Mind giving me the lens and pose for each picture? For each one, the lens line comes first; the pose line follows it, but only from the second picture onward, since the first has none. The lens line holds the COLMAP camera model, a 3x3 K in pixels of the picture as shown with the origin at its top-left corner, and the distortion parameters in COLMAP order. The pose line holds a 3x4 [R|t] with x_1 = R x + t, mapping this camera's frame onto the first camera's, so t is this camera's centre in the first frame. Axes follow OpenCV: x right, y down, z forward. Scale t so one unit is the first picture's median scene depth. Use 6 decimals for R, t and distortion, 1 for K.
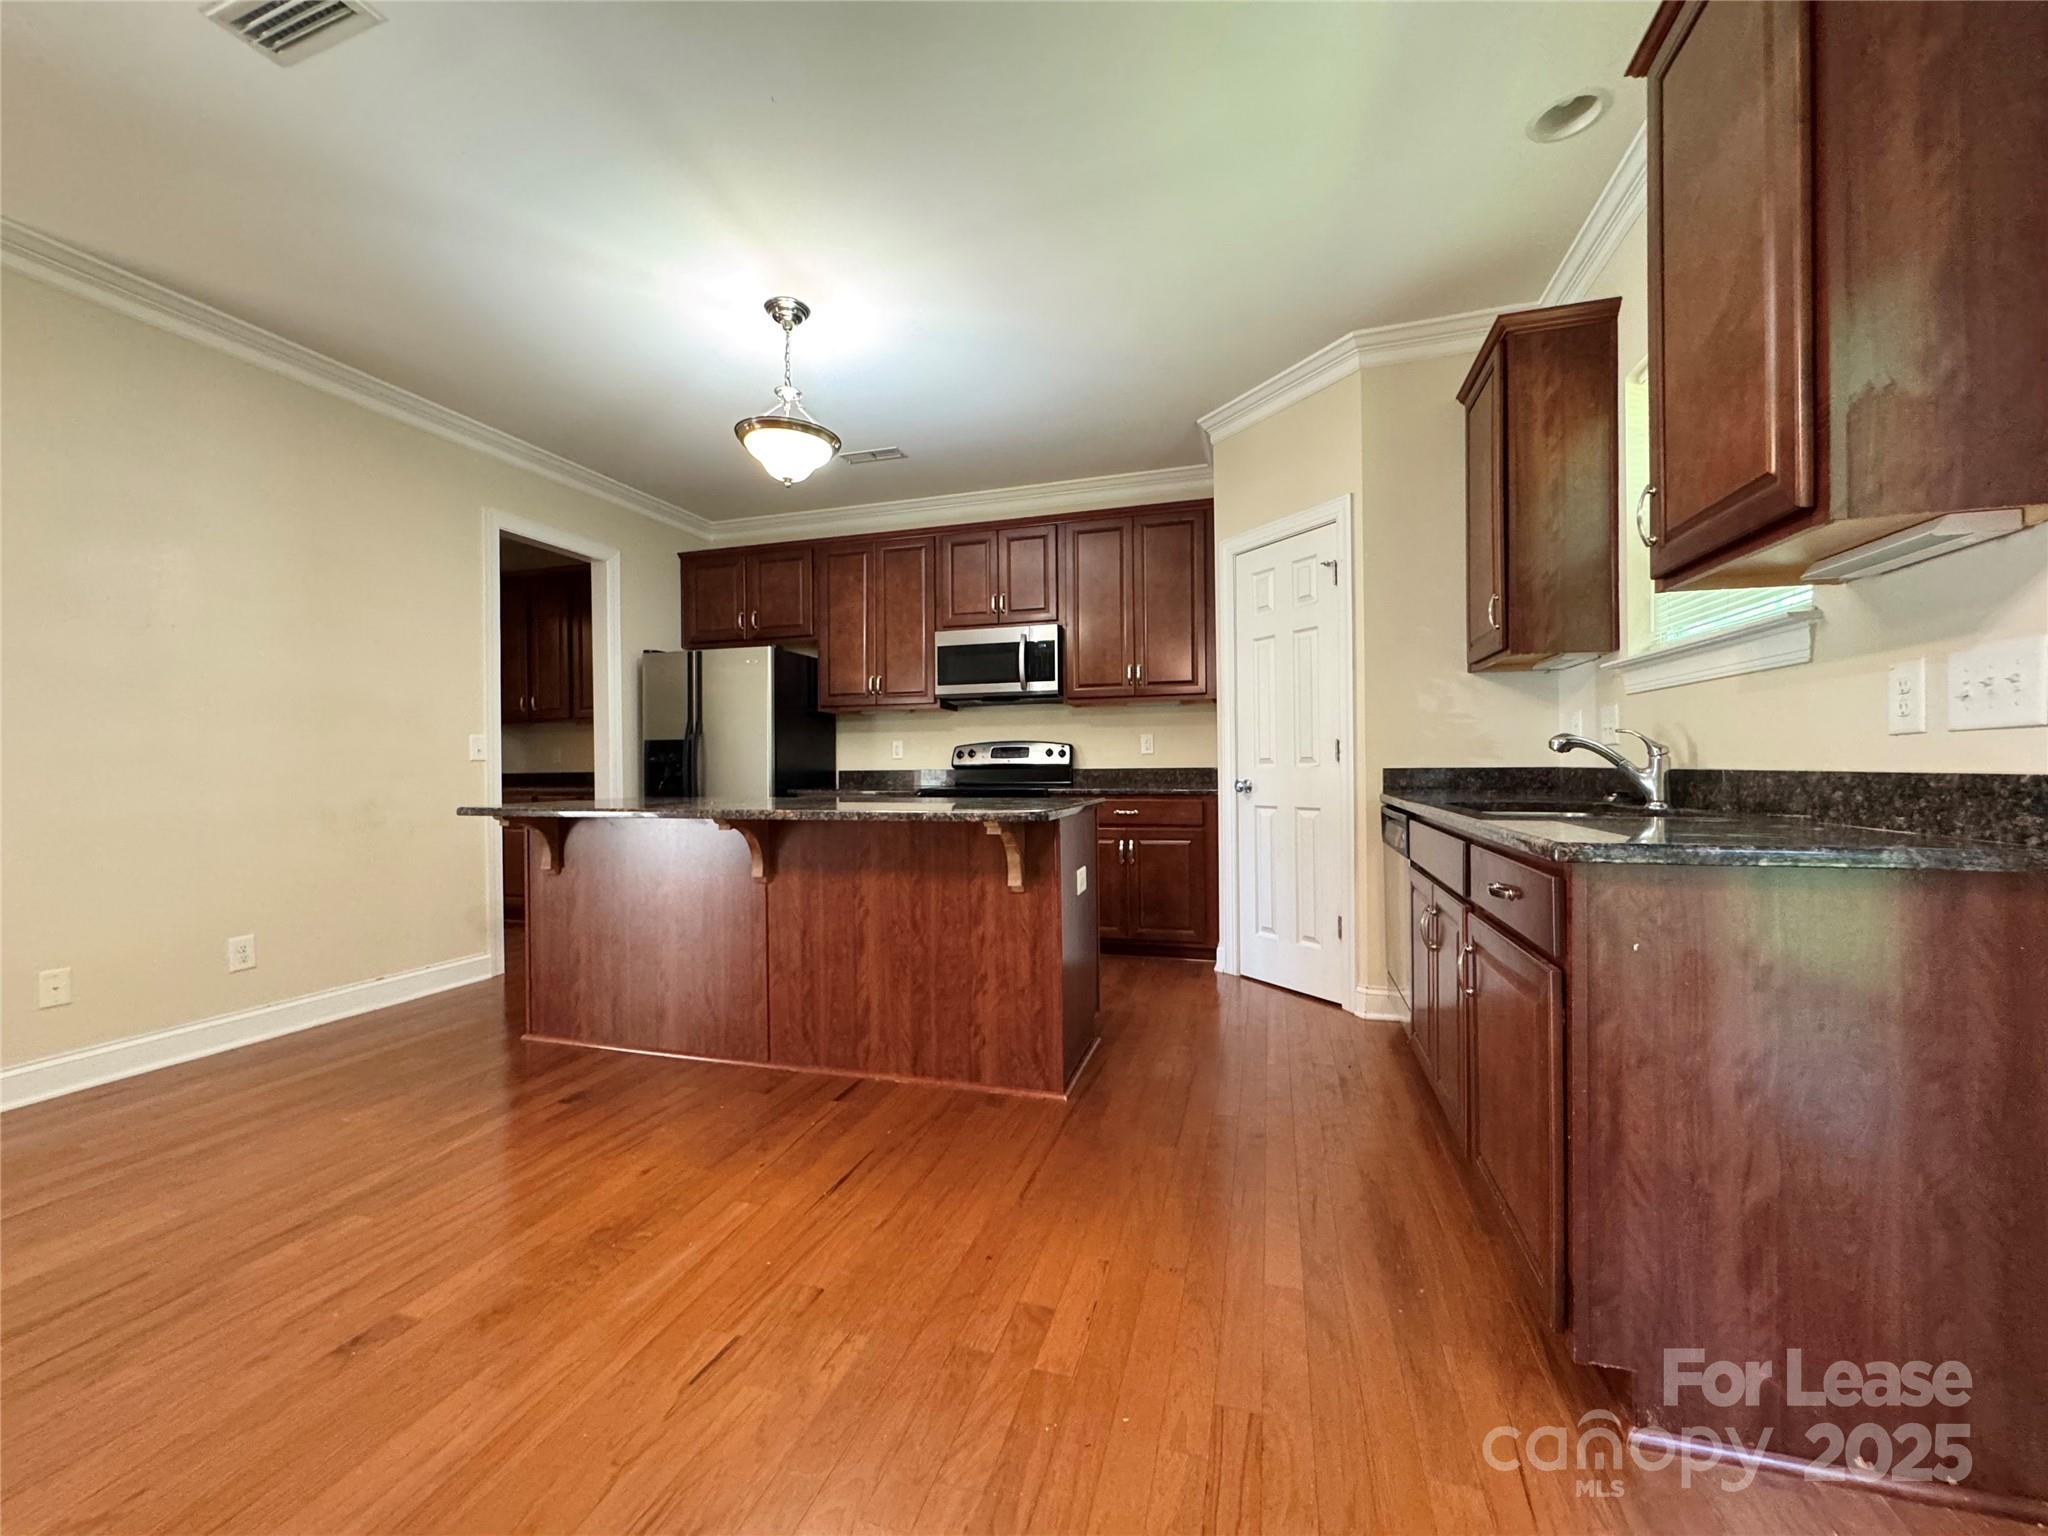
lens RADIAL K [[816.1, 0, 1018.6], [0, 816.1, 768.9], [0, 0, 1]] dist [-0.002883, -0.000091]
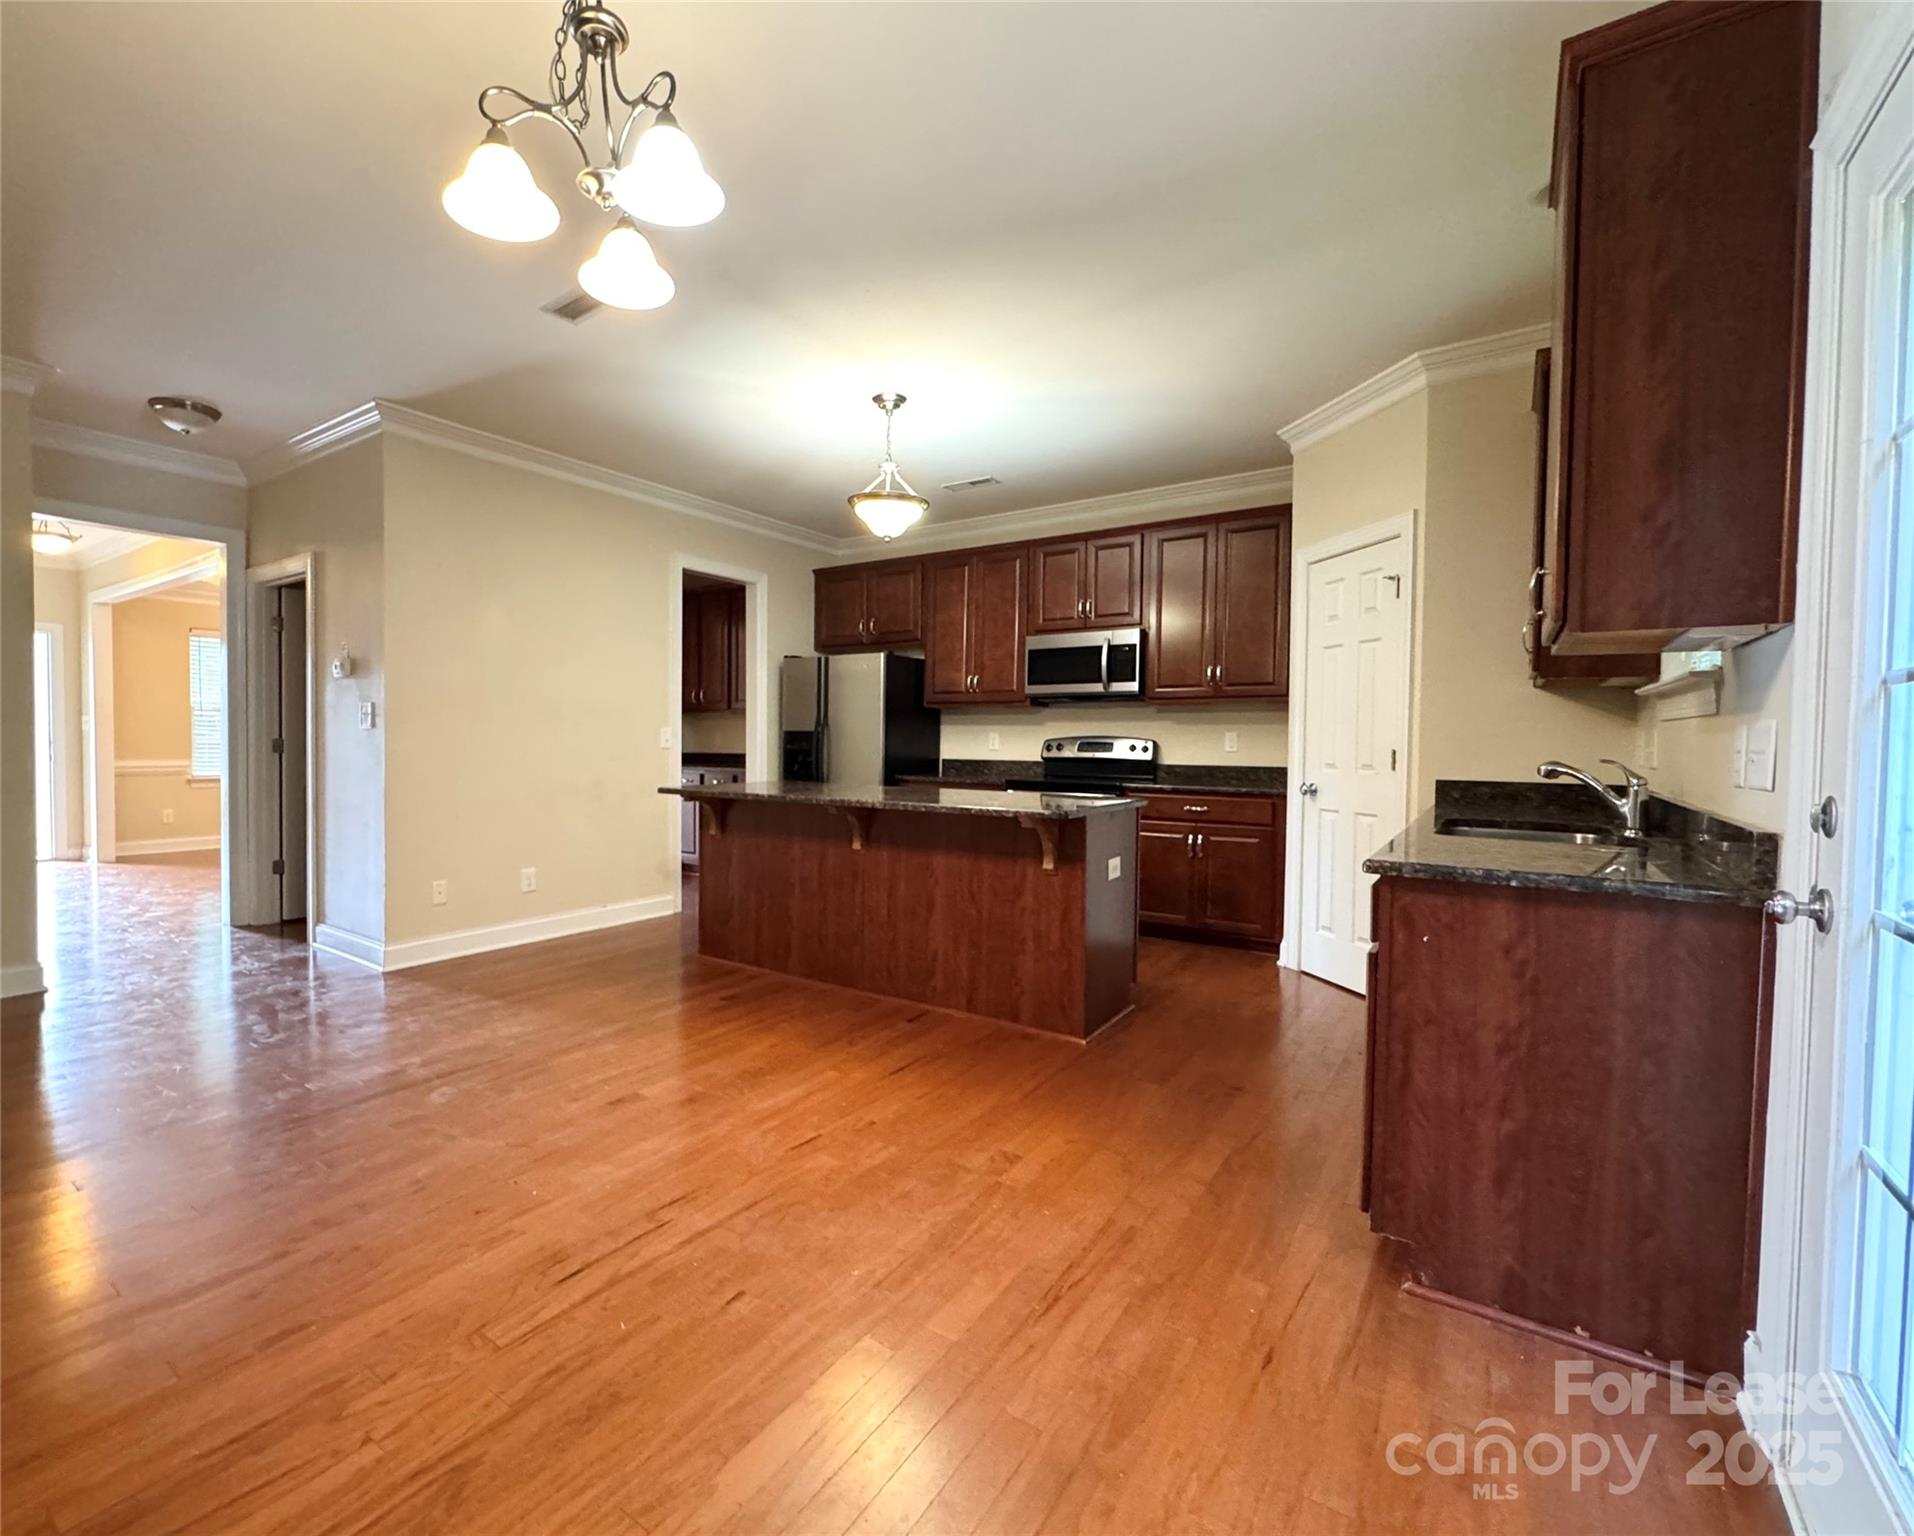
lens RADIAL K [[869.8, 0, 875.3], [0, 869.8, 764.0], [0, 0, 1]] dist [-0.001376, -0.000313]
pose [[0.945213, 0.027220, -0.325316, 0.113738], [-0.018839, 0.999405, 0.028887, -0.032475], [0.325909, -0.021175, 0.945164, -0.220205]]
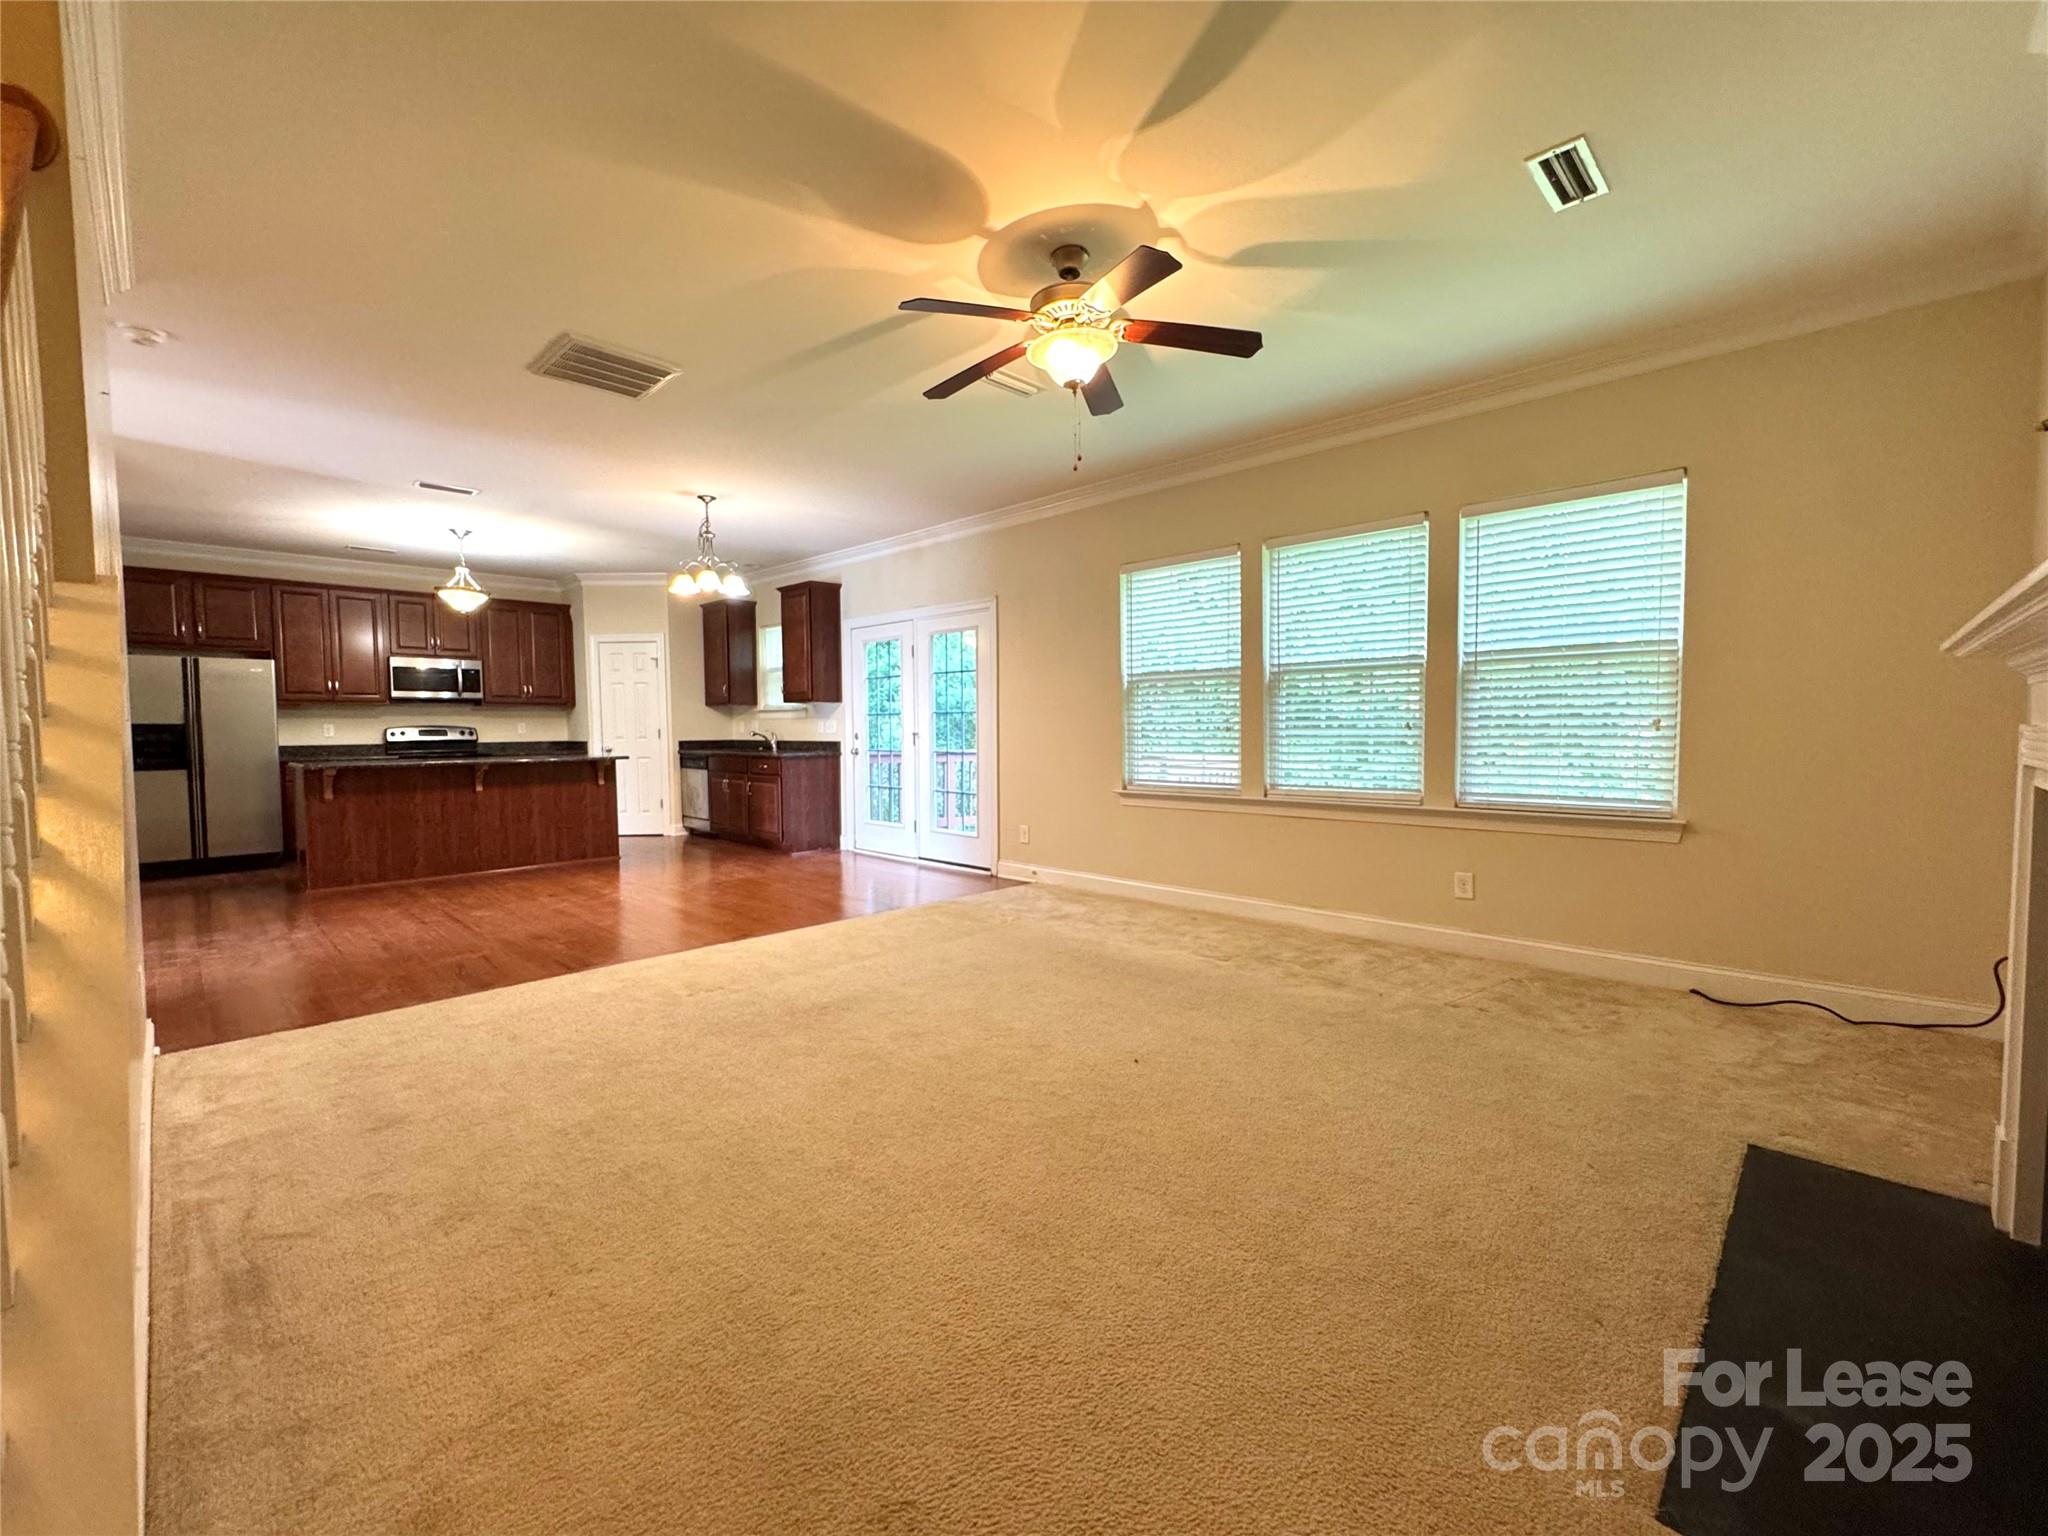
lens RADIAL K [[846.8, 0, 1011.7], [0, 846.8, 768.0], [0, 0, 1]] dist [-0.000770, 0.000109]
pose [[0.461824, -0.037650, 0.886172, -1.258856], [0.007425, 0.999228, 0.038584, -0.008814], [-0.886941, -0.011239, 0.461746, -1.038146]]
